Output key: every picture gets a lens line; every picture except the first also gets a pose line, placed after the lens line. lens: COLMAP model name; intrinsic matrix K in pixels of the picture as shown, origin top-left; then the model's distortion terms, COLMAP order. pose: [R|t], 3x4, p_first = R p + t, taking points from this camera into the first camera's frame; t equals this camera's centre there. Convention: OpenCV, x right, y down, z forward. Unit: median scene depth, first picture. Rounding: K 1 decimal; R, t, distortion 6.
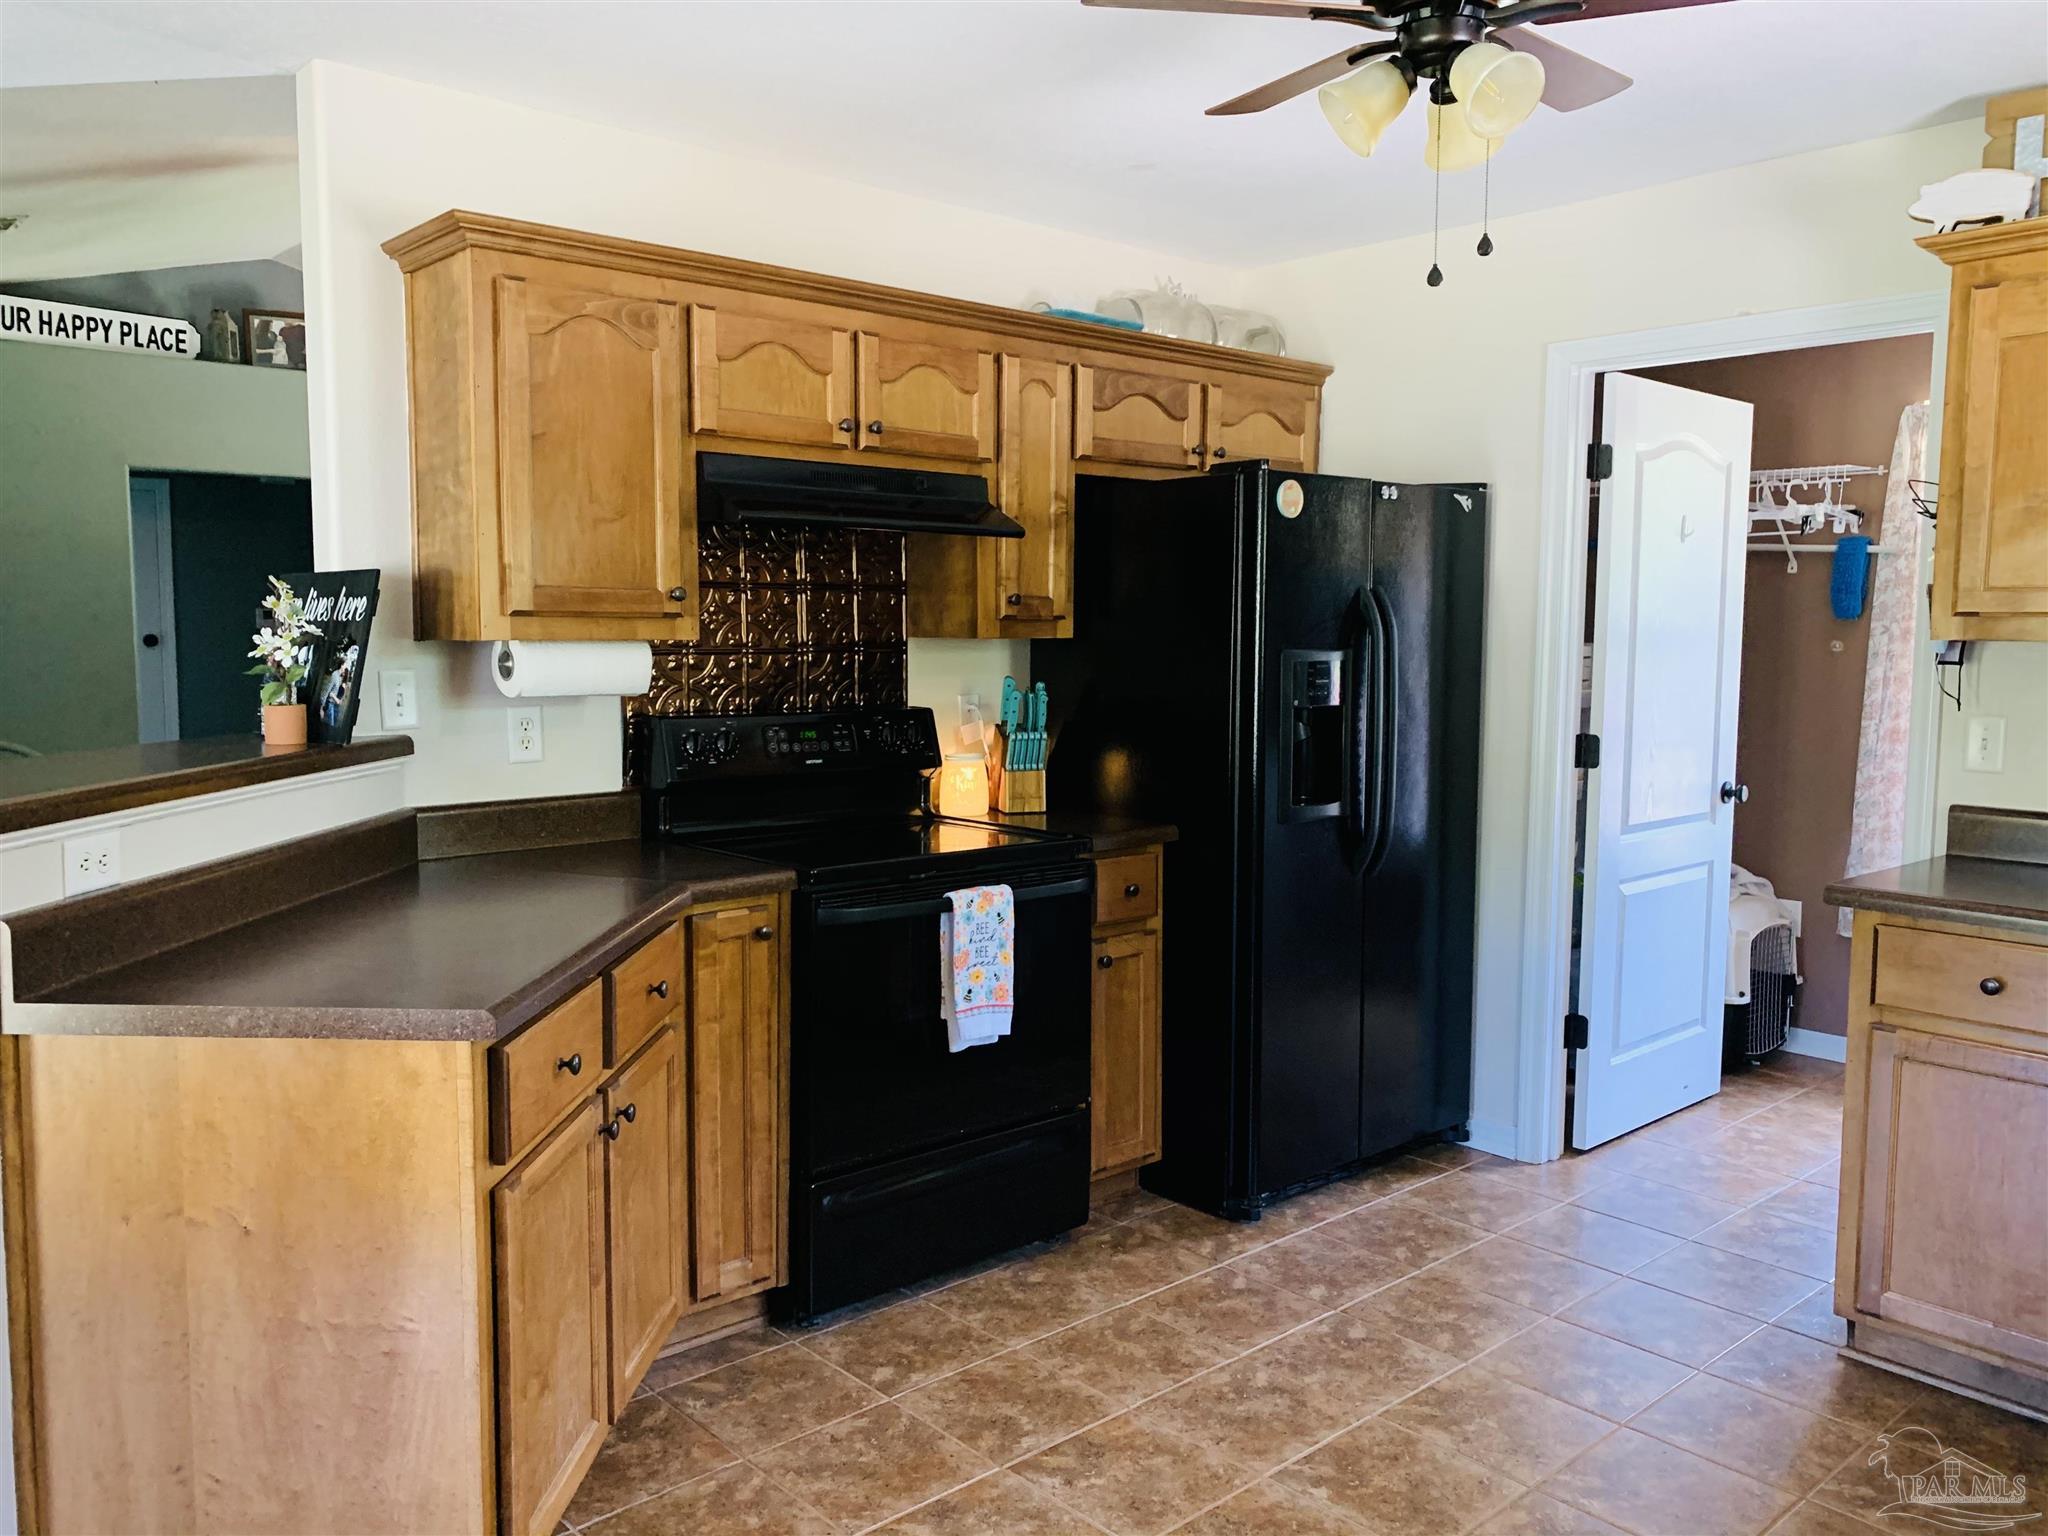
lens RADIAL K [[1559.5, 0, 1021.1], [0, 1559.5, 763.4], [0, 0, 1]] dist [0.016150, -0.012799]
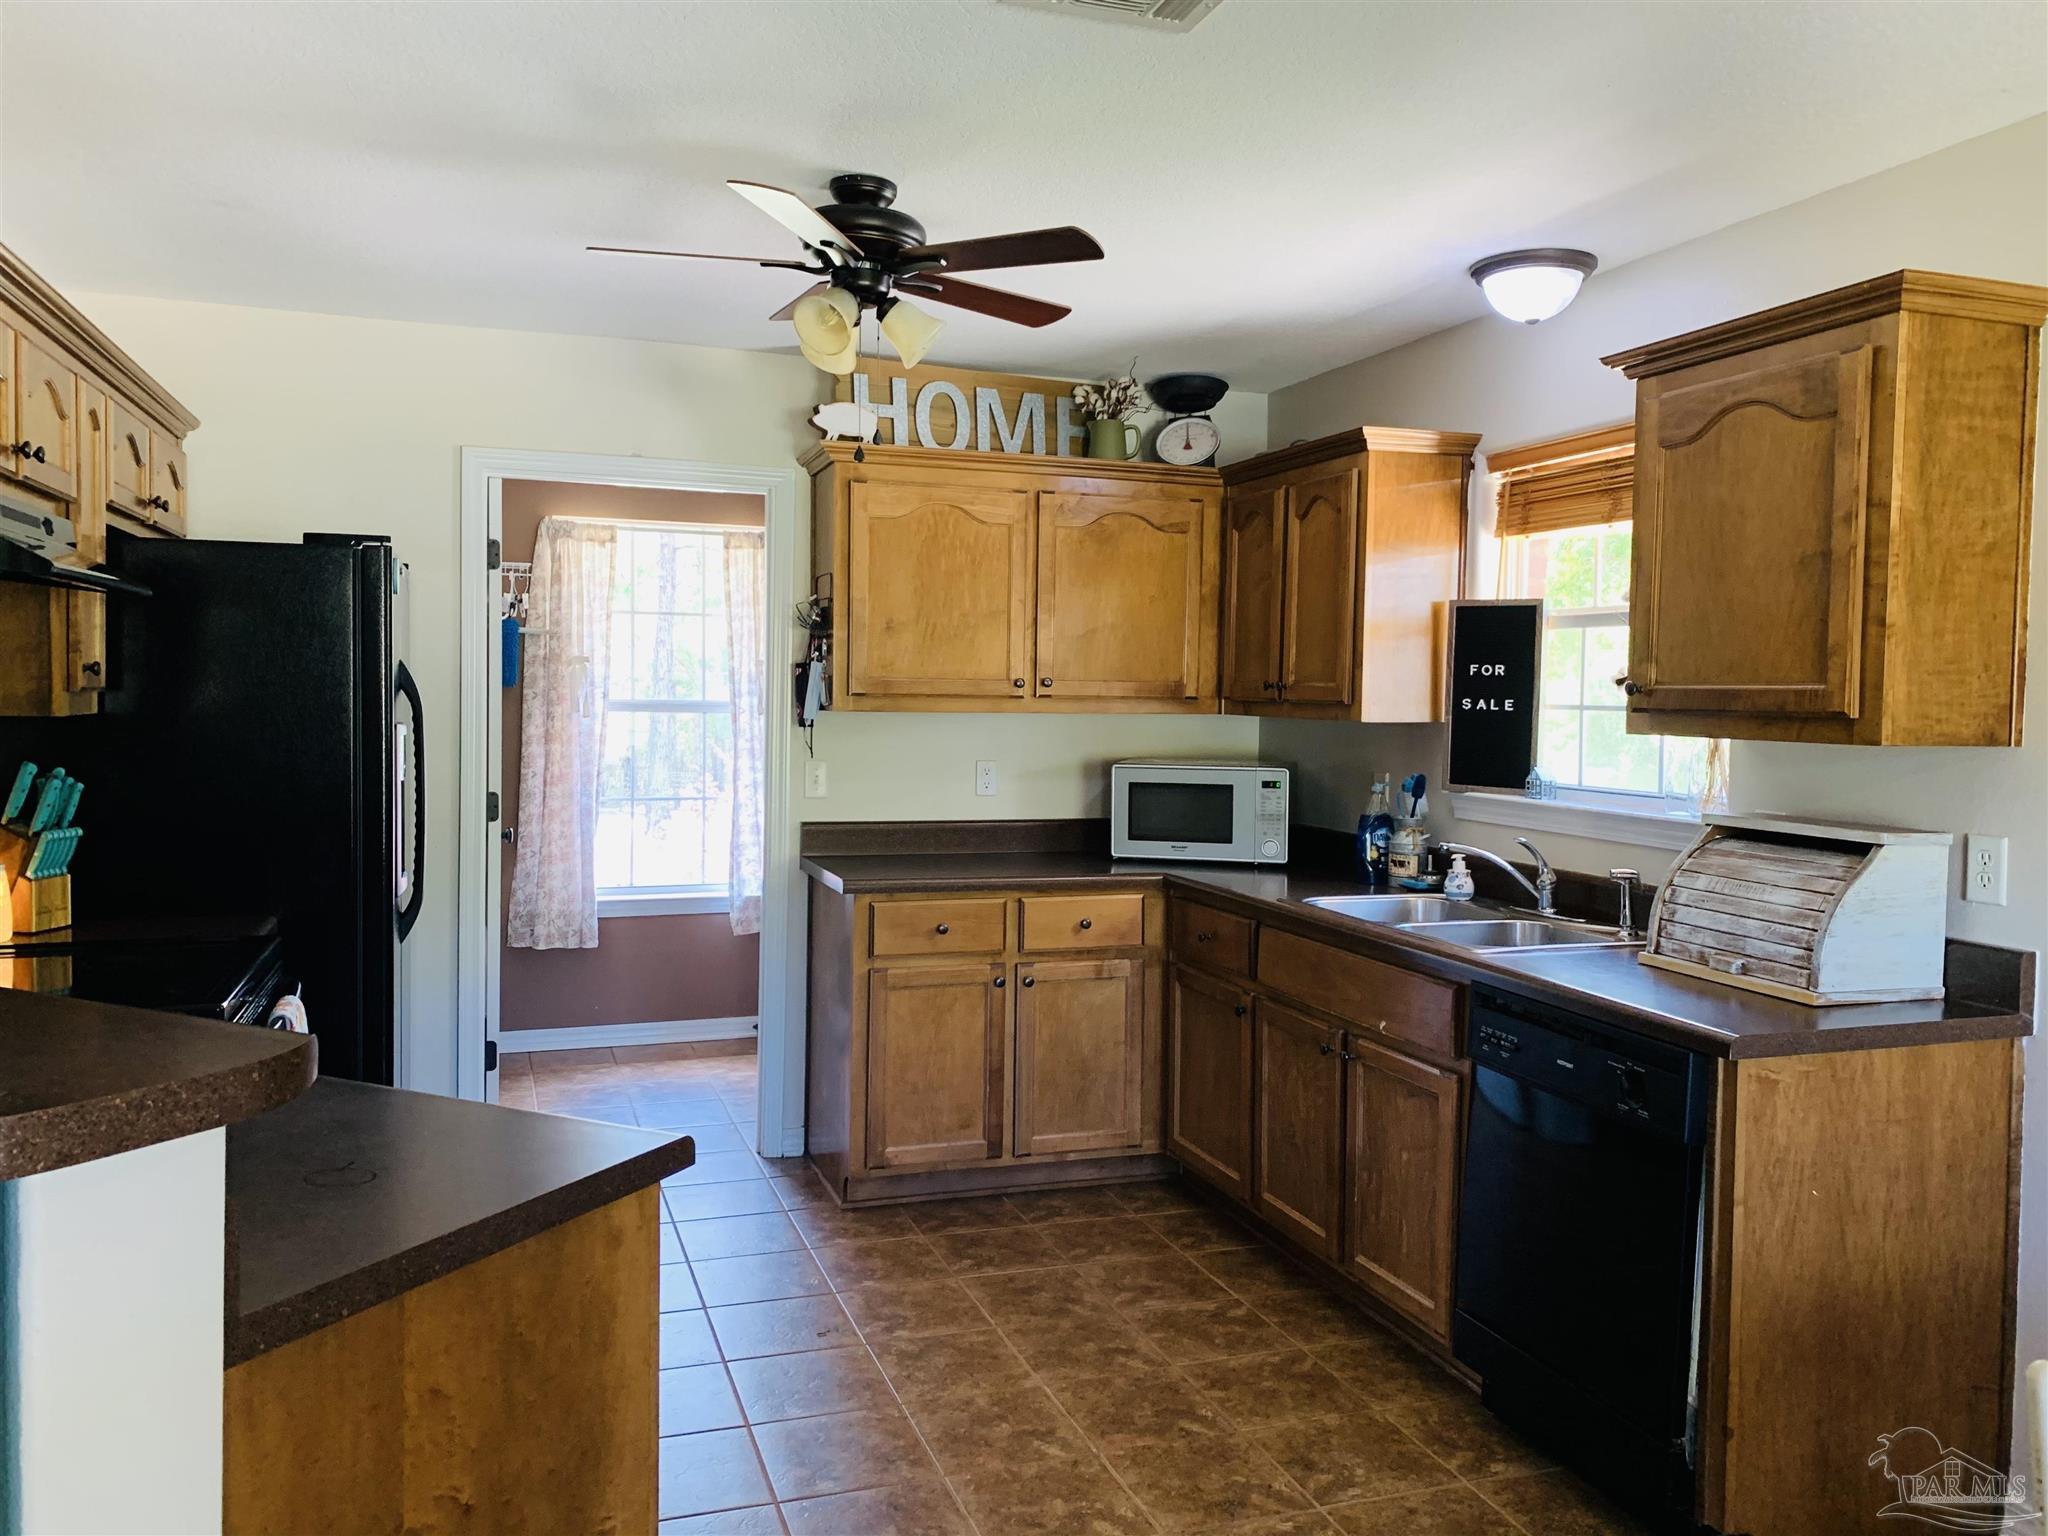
lens RADIAL K [[1552.4, 0, 999.8], [0, 1552.4, 753.0], [0, 0, 1]] dist [0.108111, -0.157601]
pose [[0.387828, -0.037573, 0.920965, -0.615771], [0.068996, 0.997549, 0.011642, -0.038889], [-0.919146, 0.059028, 0.389470, 0.241800]]
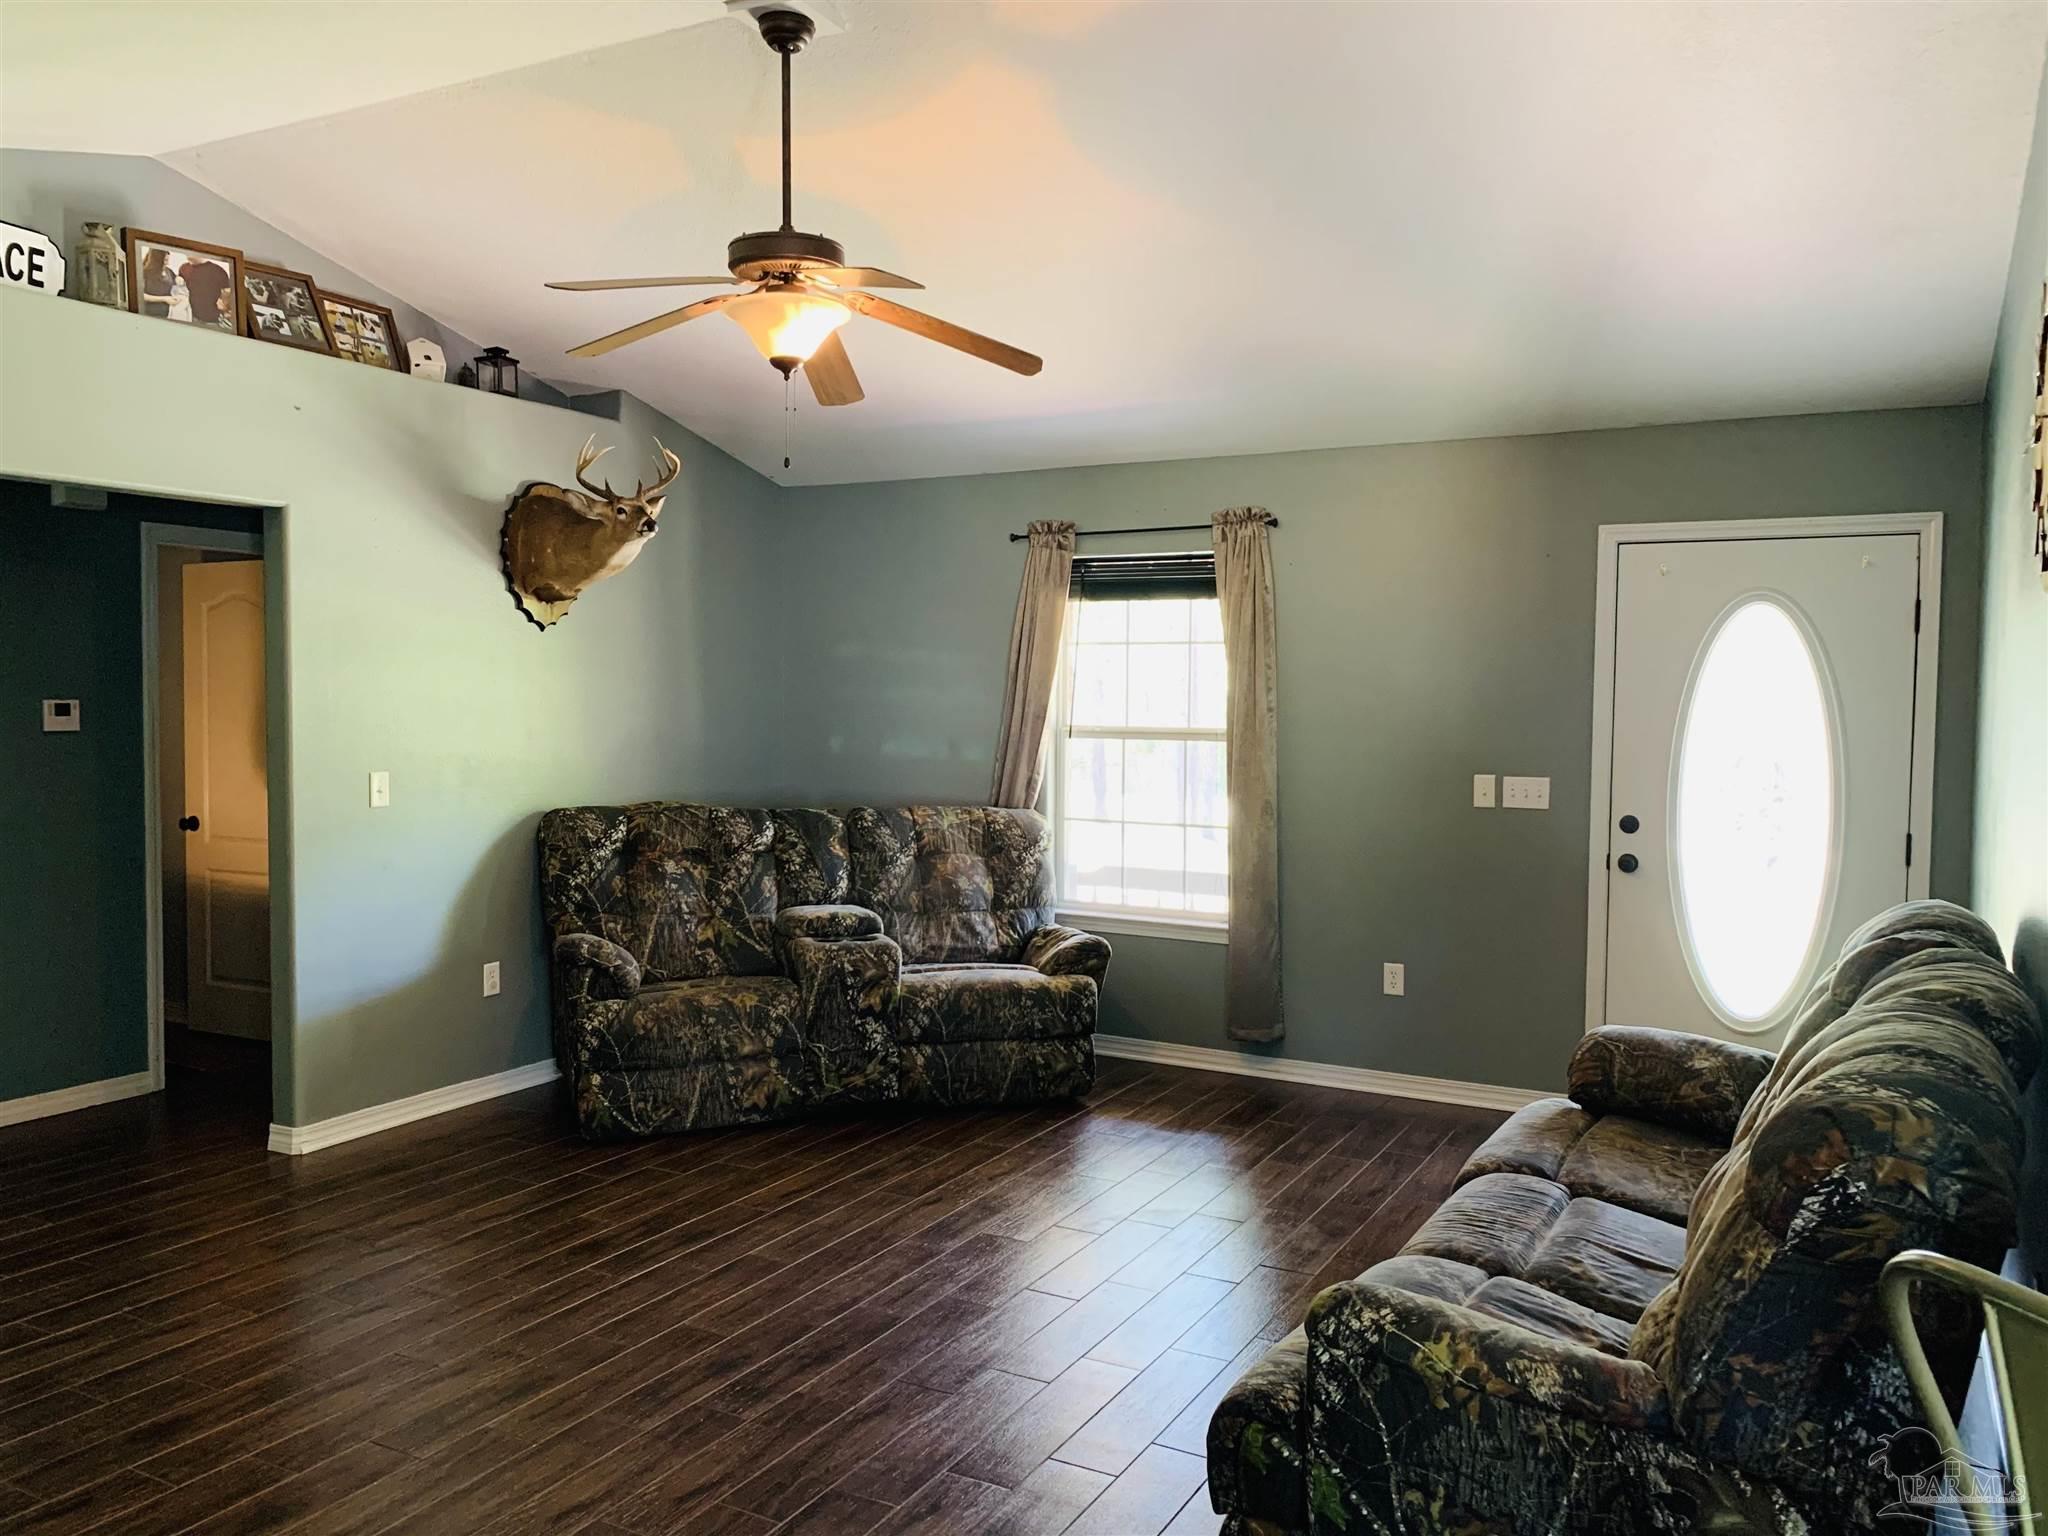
lens RADIAL K [[1544.1, 0, 1044.9], [0, 1544.1, 755.7], [0, 0, 1]] dist [0.007864, -0.029507]
pose [[0.936082, -0.010404, 0.351628, -0.770537], [0.027453, 0.998675, -0.043535, -0.088306], [-0.350709, 0.050406, 0.935127, 0.634163]]
